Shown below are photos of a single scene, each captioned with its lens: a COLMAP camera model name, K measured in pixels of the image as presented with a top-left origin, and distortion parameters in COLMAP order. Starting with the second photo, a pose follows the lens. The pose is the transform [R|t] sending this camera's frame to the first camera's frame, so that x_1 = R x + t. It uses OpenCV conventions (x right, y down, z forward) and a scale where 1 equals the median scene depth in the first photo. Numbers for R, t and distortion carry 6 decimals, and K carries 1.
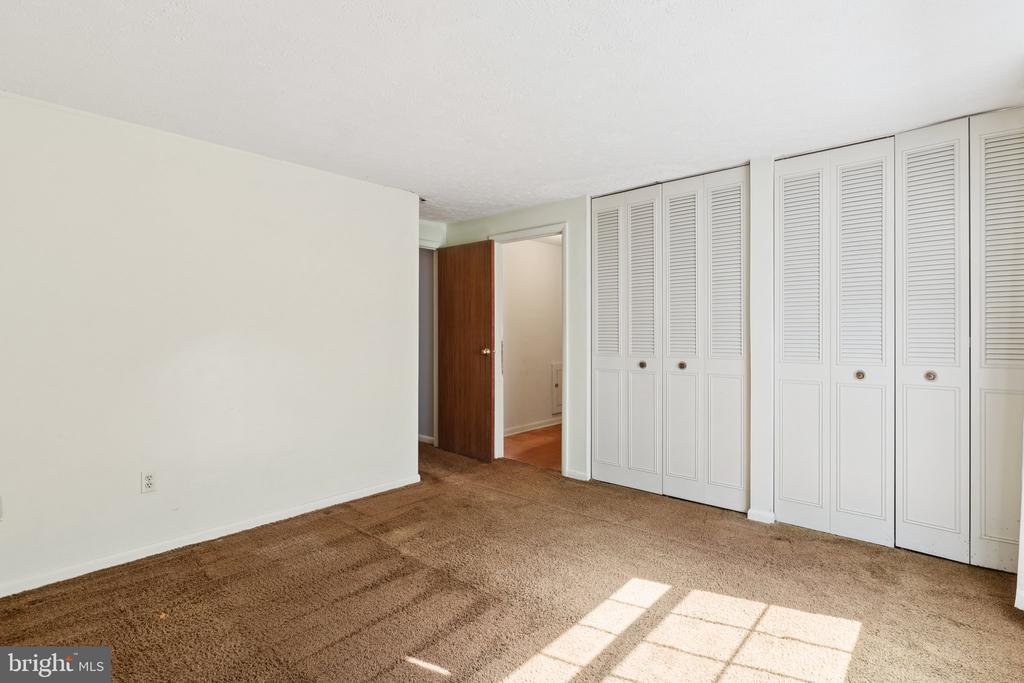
lens RADIAL K [[499.9, 0, 505.2], [0, 499.9, 333.3], [0, 0, 1]] dist [-0.015455, 0.005361]
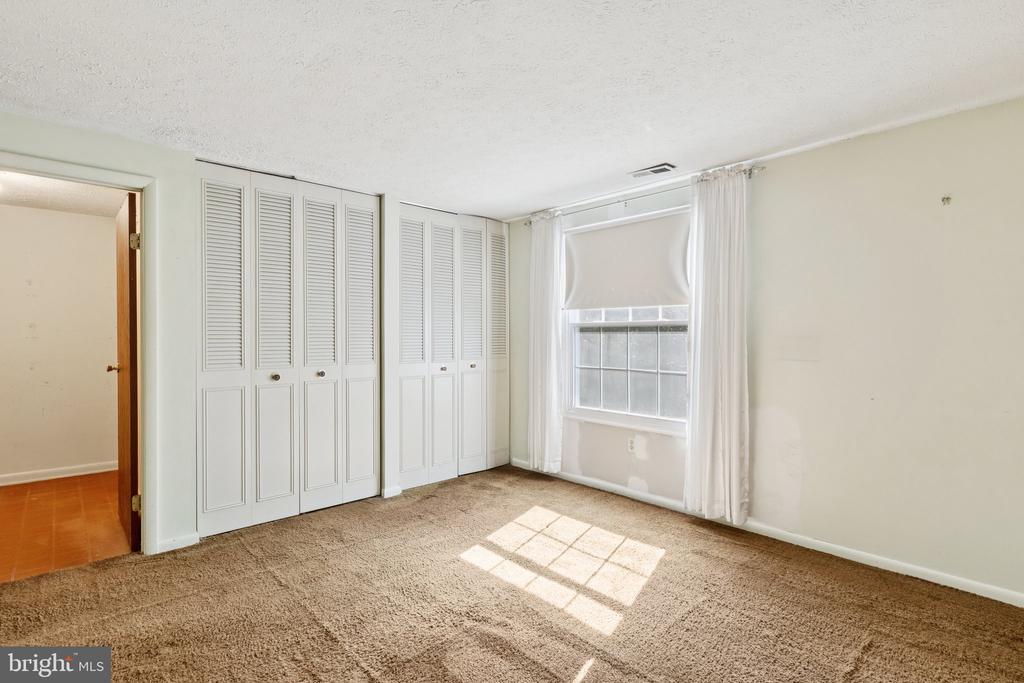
lens RADIAL K [[499.9, 0, 509.0], [0, 499.9, 343.6], [0, 0, 1]] dist [-0.015455, 0.005361]
pose [[0.082261, -0.010896, 0.996551, -0.708728], [0.006370, 0.999926, 0.010407, -0.003905], [-0.996590, 0.005492, 0.082325, 0.649086]]
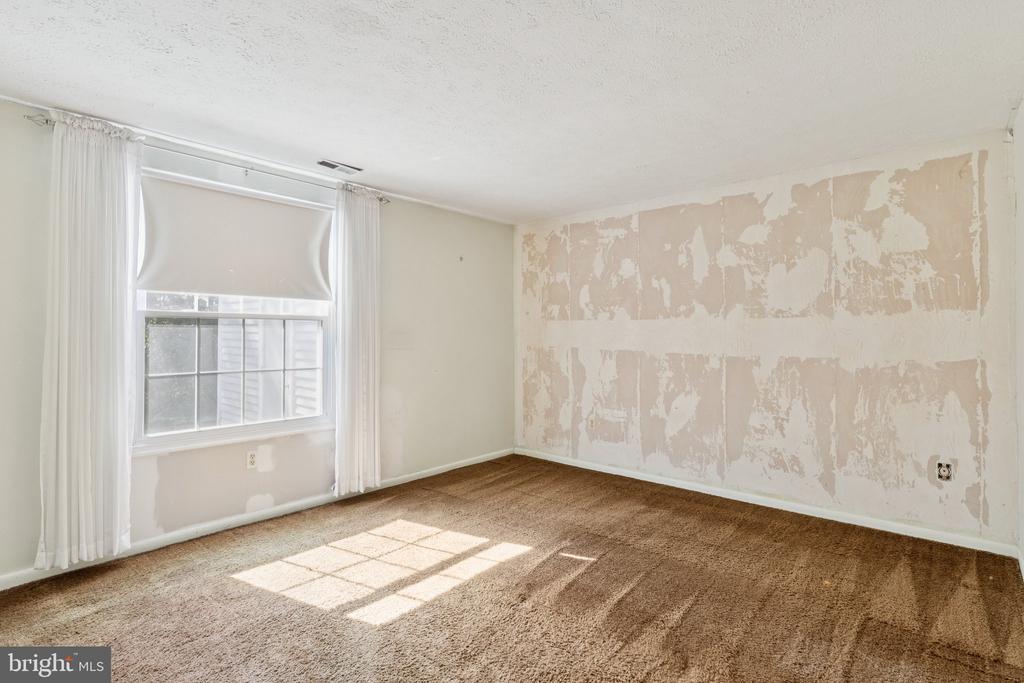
lens RADIAL K [[499.9, 0, 514.4], [0, 499.9, 333.6], [0, 0, 1]] dist [-0.015455, 0.005361]
pose [[-0.999633, -0.002527, -0.026964, 0.040511], [-0.002735, 0.999967, 0.007667, -0.011919], [0.026944, 0.007738, -0.999607, 1.520883]]
